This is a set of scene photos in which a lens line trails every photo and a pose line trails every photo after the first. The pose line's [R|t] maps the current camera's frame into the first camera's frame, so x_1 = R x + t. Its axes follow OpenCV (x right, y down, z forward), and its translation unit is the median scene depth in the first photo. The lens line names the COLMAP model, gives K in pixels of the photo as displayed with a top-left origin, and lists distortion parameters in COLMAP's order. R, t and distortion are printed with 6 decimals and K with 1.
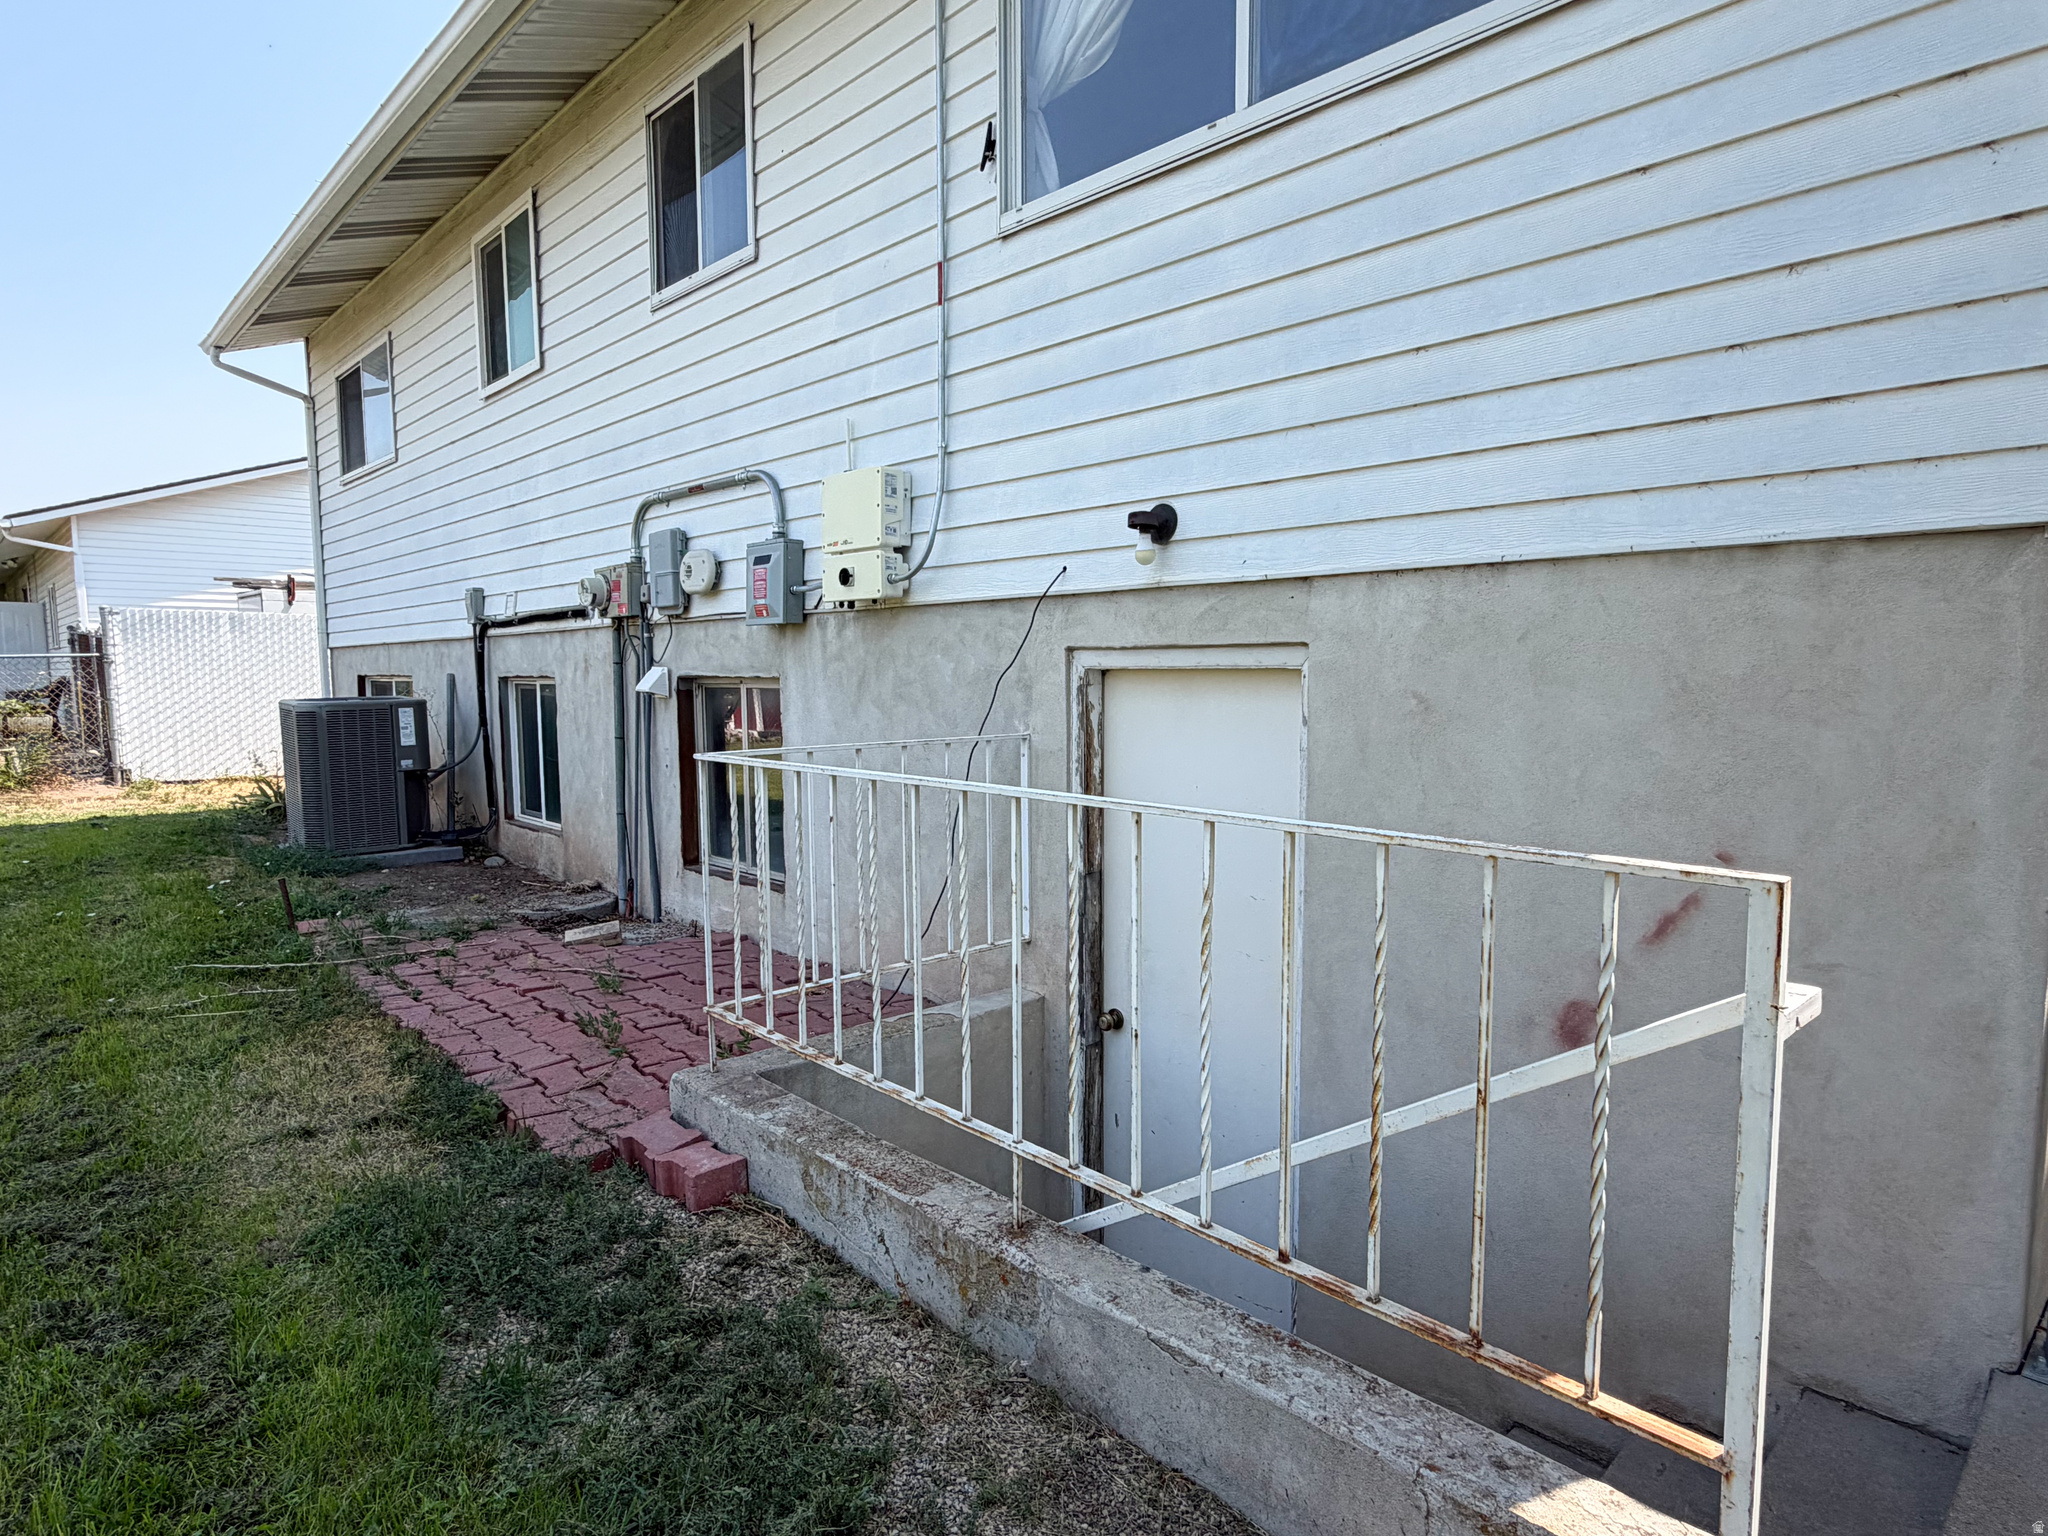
lens RADIAL K [[1139.3, 0, 1027.7], [0, 1139.3, 771.9], [0, 0, 1]] dist [-0.003485, 0.001514]
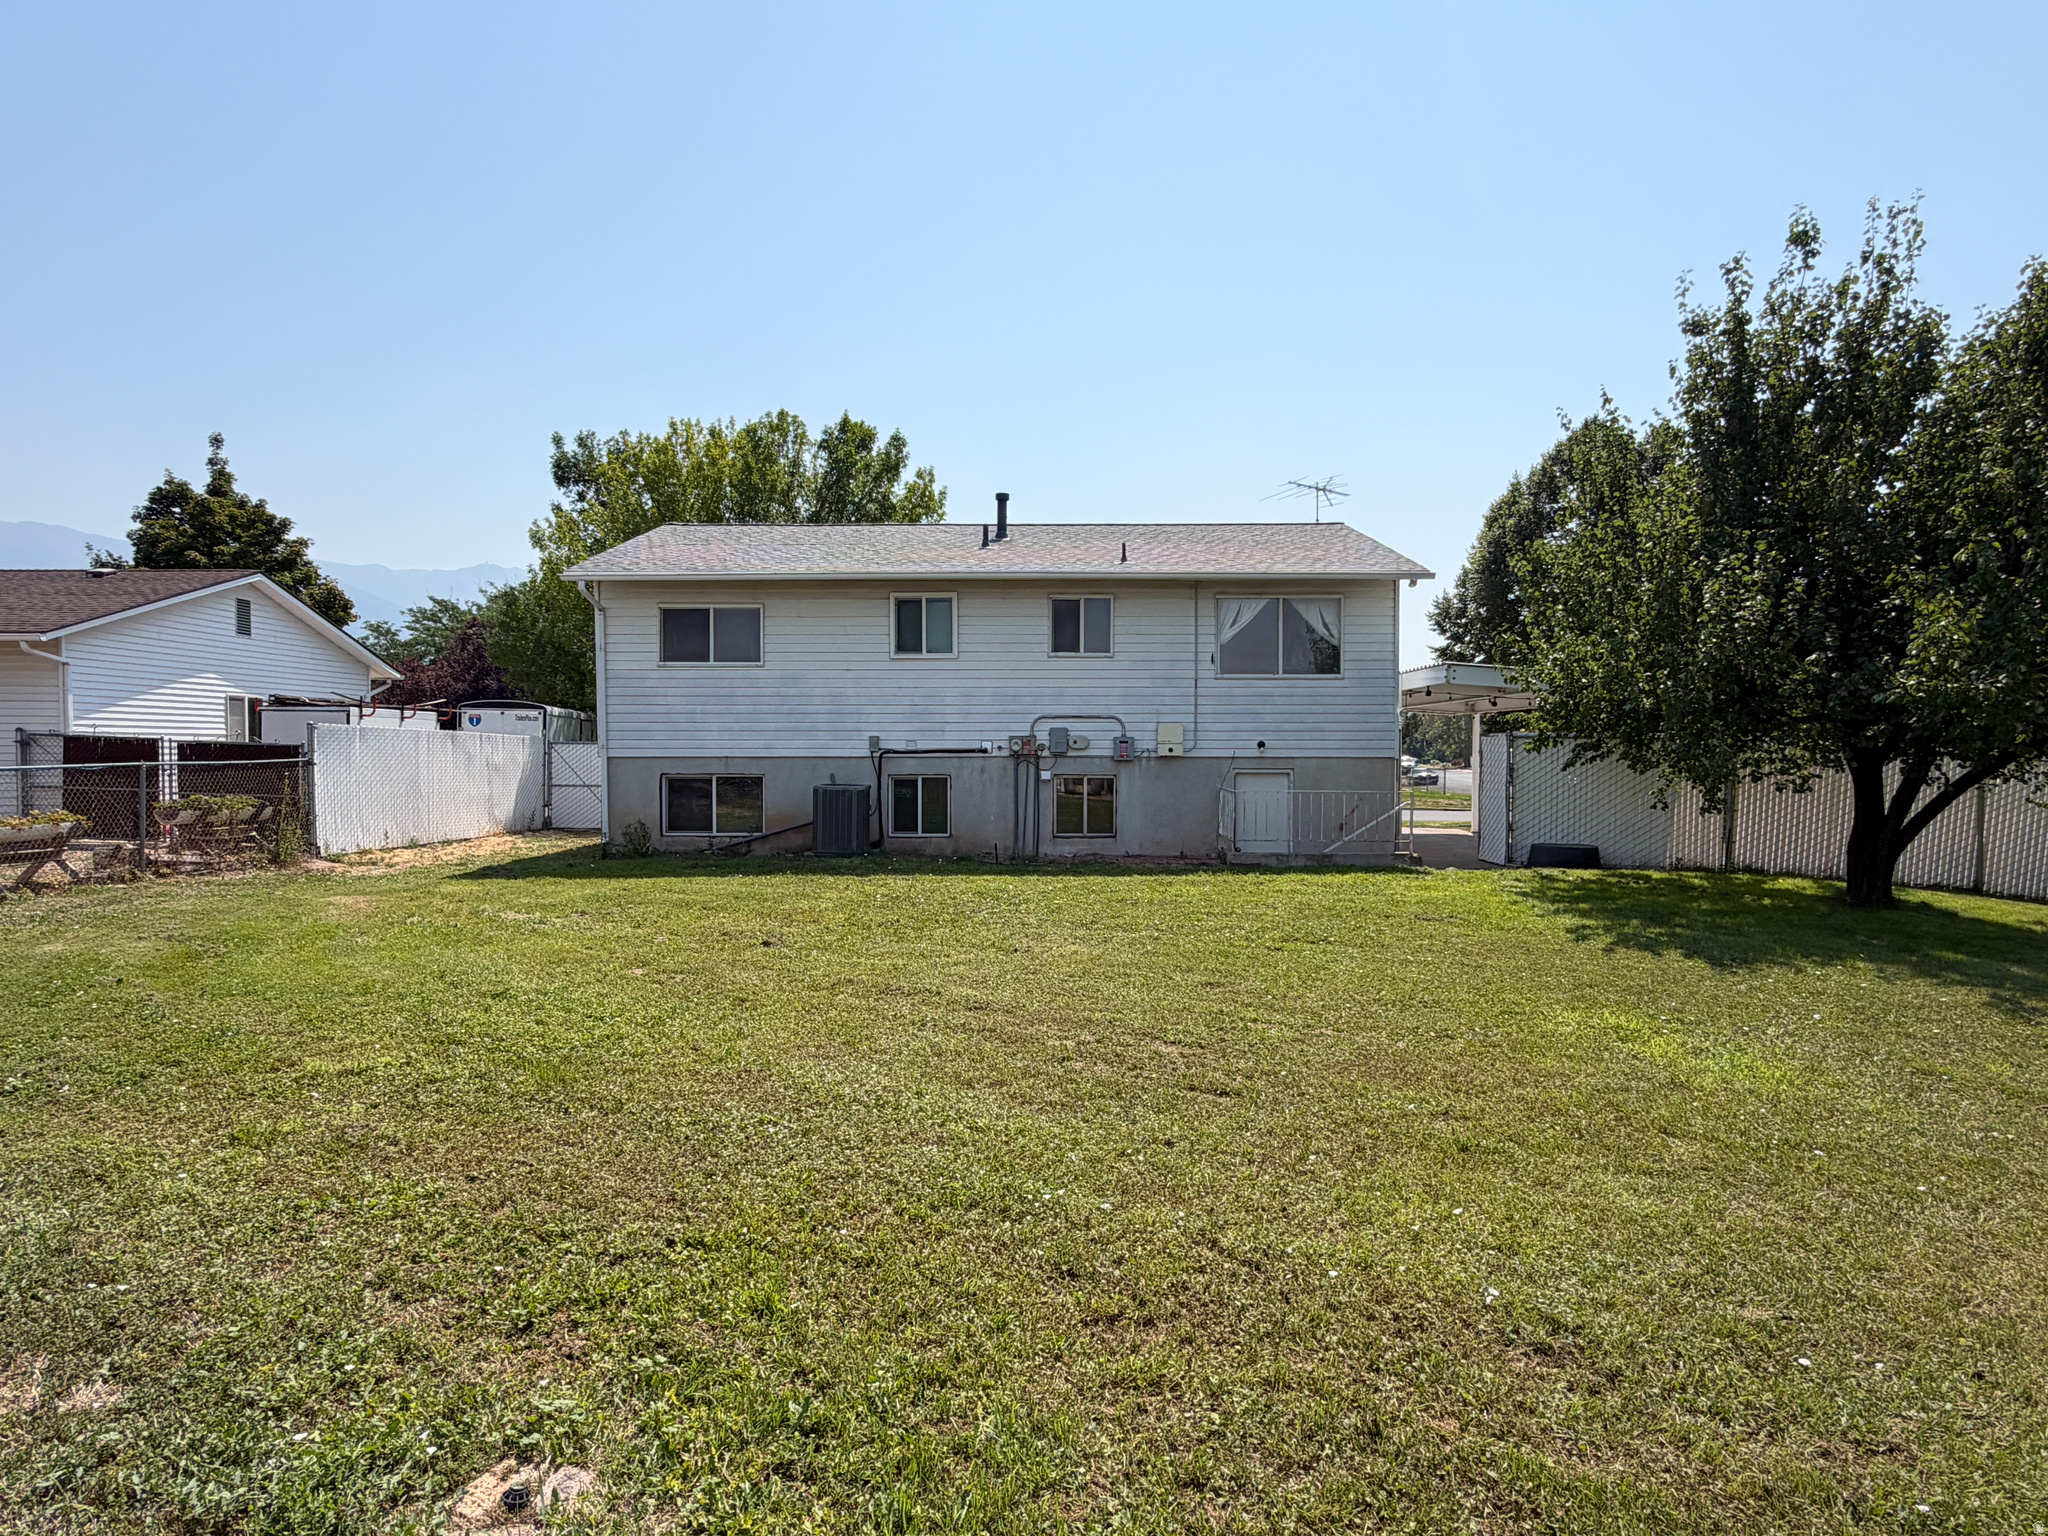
lens RADIAL K [[1139.3, 0, 1024.4], [0, 1139.3, 767.1], [0, 0, 1]] dist [-0.003485, 0.001514]
pose [[0.693034, 0.001887, 0.720902, -3.860369], [0.060414, 0.996327, -0.060686, 0.113902], [-0.718369, 0.085610, 0.690374, -1.571834]]
